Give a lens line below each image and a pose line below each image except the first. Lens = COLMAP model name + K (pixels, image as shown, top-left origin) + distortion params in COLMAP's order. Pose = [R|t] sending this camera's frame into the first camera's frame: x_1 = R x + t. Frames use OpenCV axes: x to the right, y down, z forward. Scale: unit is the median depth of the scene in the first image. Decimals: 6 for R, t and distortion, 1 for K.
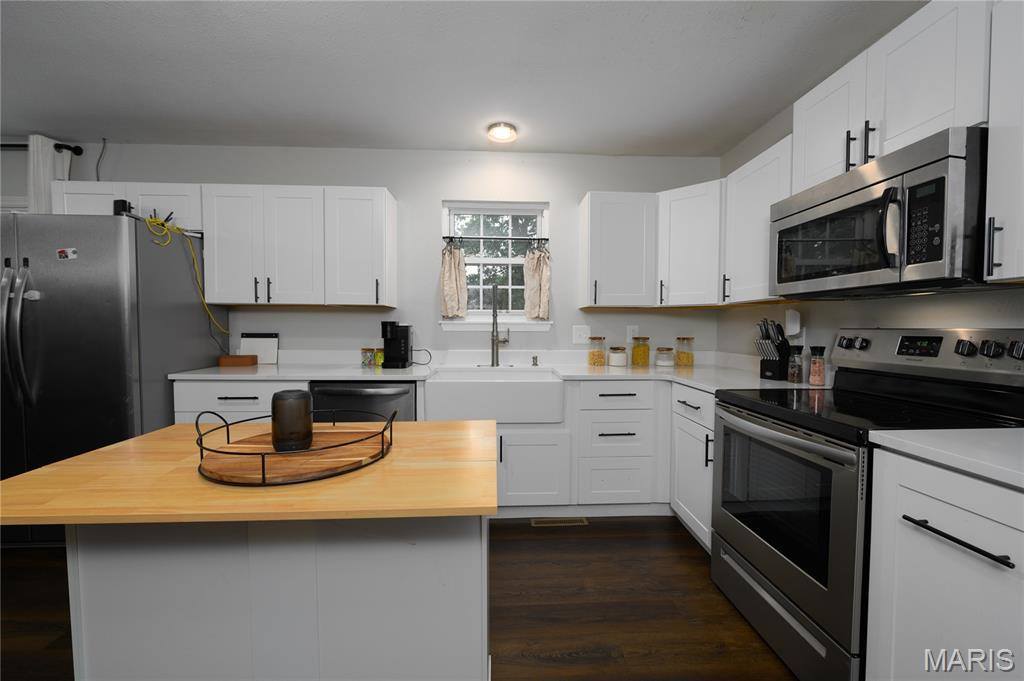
lens RADIAL K [[411.5, 0, 512.0], [0, 411.5, 340.5], [0, 0, 1]] dist [-0.002814, -0.000345]
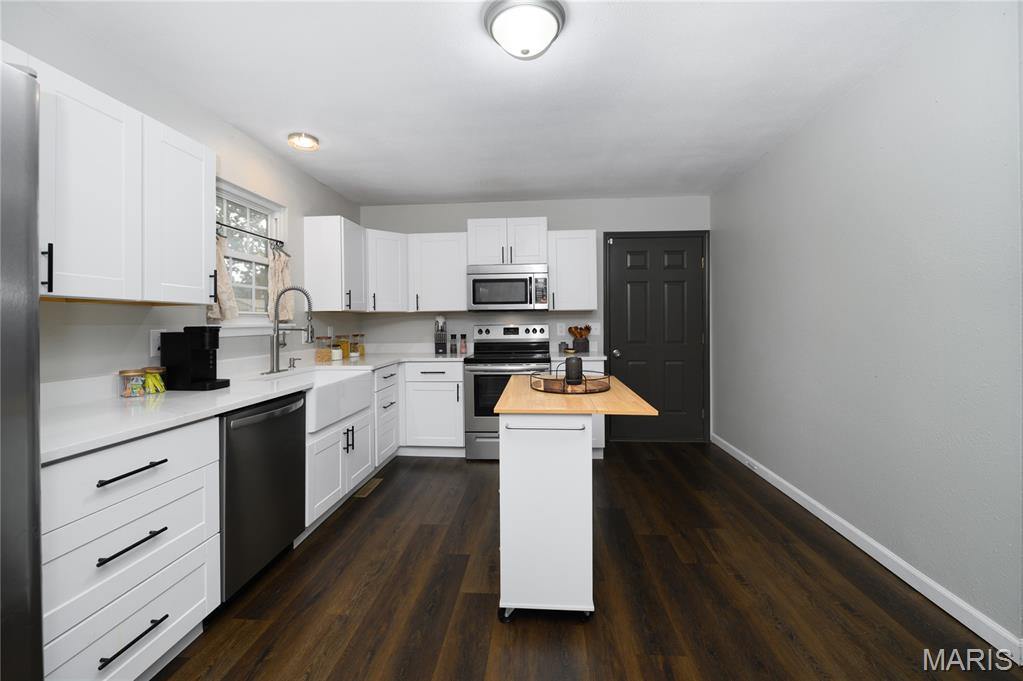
lens RADIAL K [[422.6, 0, 513.7], [0, 422.6, 321.5], [0, 0, 1]] dist [-0.001126, -0.000178]
pose [[0.113445, -0.006910, 0.993520, -1.025240], [0.048532, 0.998821, 0.001406, -0.030601], [-0.992358, 0.048058, 0.113647, 0.384859]]
